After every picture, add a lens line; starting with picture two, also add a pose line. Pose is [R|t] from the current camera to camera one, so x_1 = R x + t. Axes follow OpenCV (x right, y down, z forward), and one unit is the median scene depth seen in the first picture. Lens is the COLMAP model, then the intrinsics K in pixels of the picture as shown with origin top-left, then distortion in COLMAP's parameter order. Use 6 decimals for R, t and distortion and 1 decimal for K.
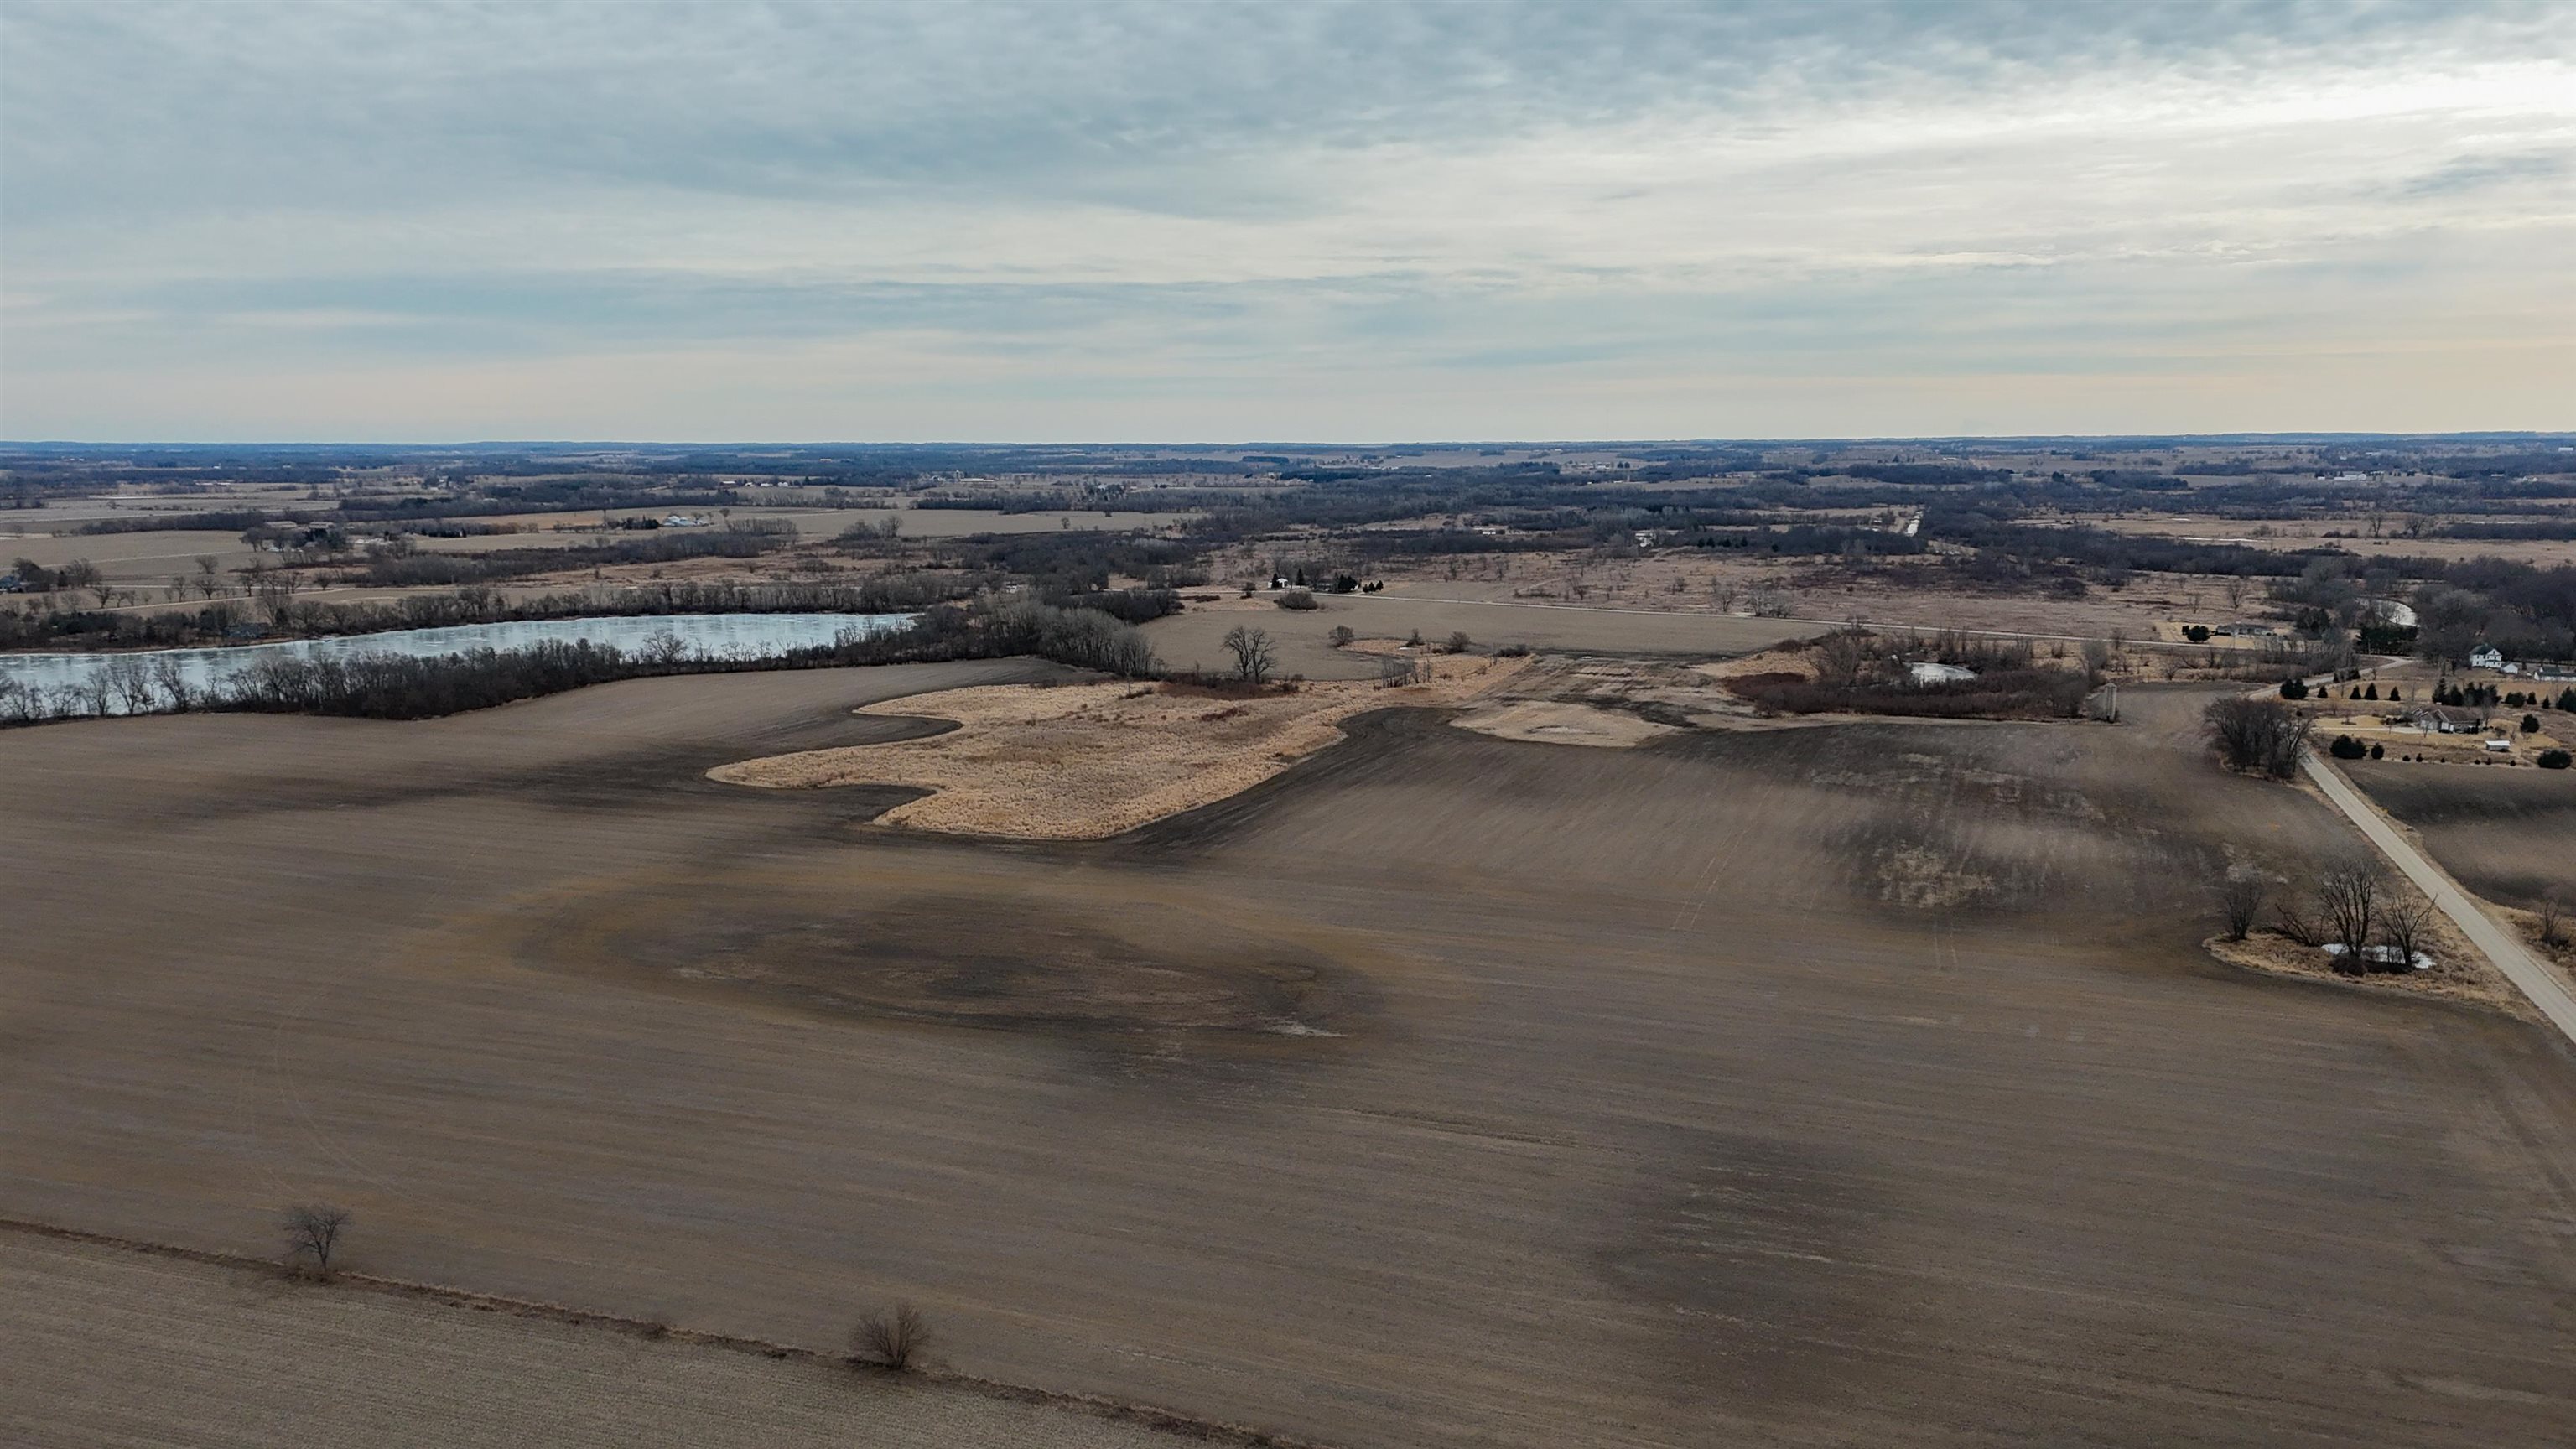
lens RADIAL K [[1926.7, 0, 1281.8], [0, 1926.7, 782.4], [0, 0, 1]] dist [0.069866, -0.057707]
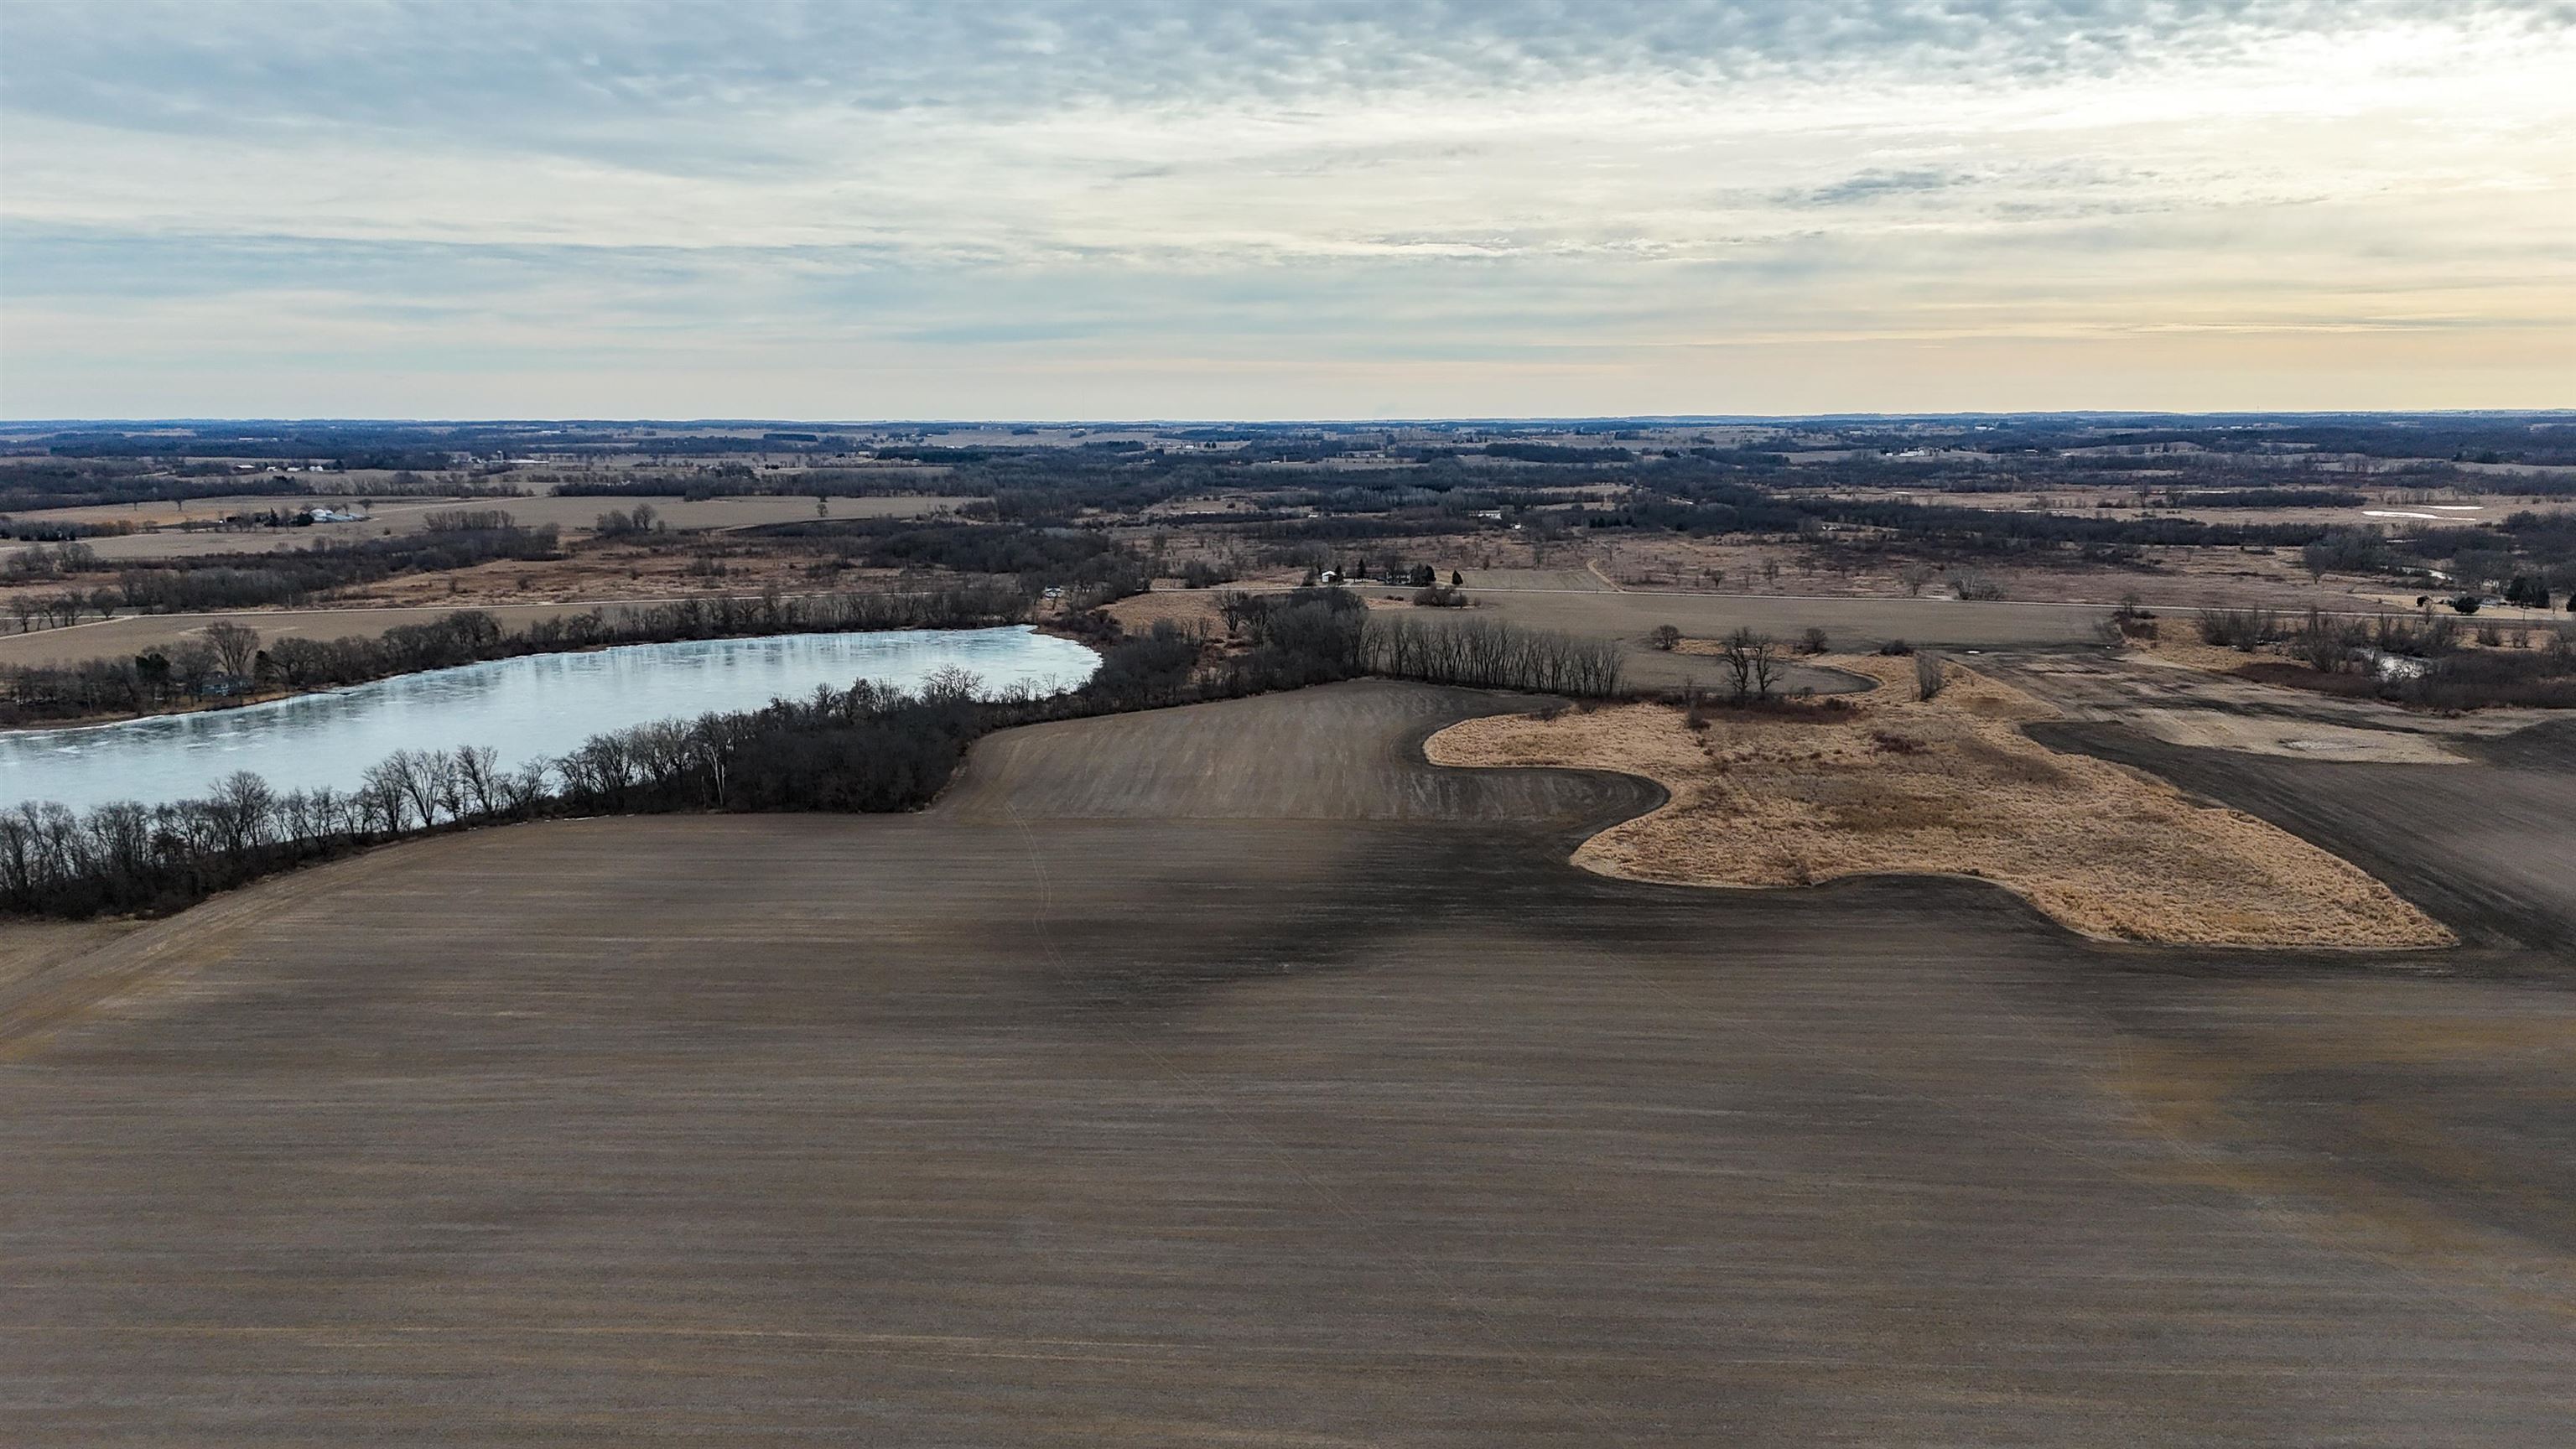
lens RADIAL K [[1938.0, 0, 1288.0], [0, 1938.0, 724.5], [0, 0, 1]] dist [0.080714, -0.070895]
pose [[0.952654, -0.048069, 0.300233, -0.077199], [0.054047, 0.998471, -0.011631, -0.006940], [-0.299215, 0.027306, 0.953795, 0.043511]]
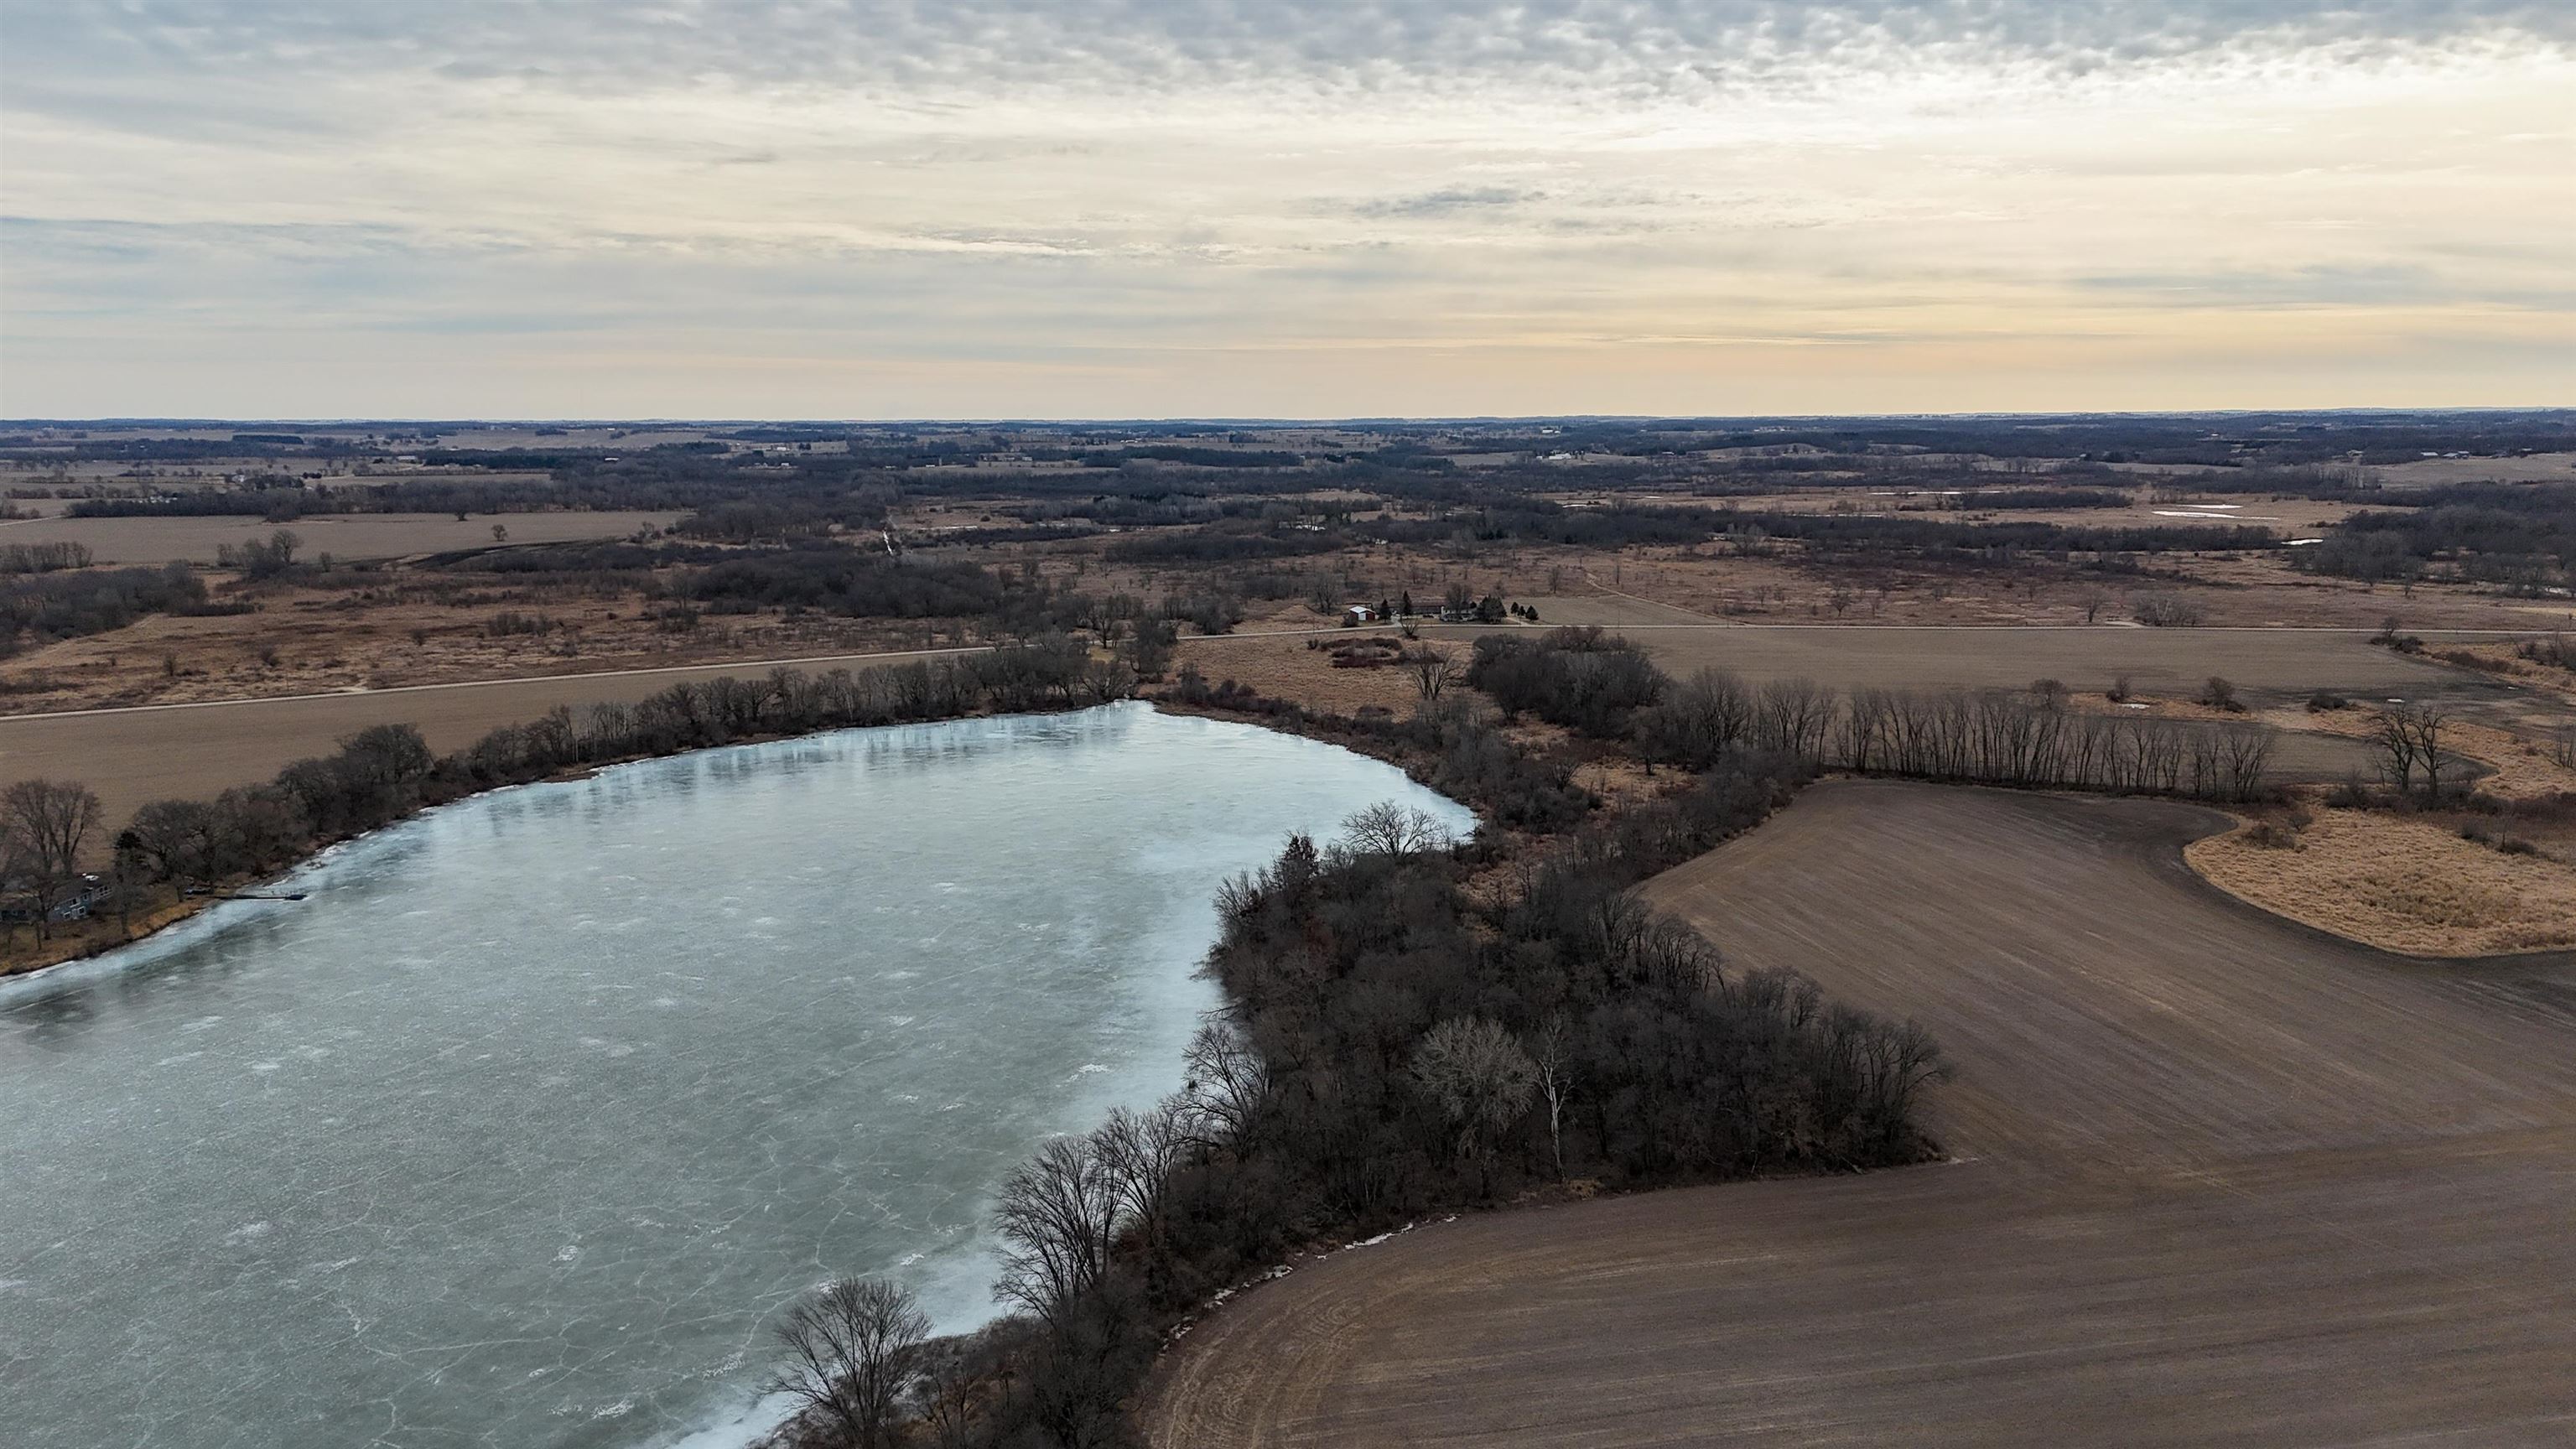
lens RADIAL K [[1938.0, 0, 1288.0], [0, 1938.0, 724.5], [0, 0, 1]] dist [0.080714, -0.070895]
pose [[0.837787, -0.086627, 0.539082, -0.153575], [0.096697, 0.995267, 0.009657, -0.022091], [-0.537367, 0.044037, 0.842198, 0.105271]]
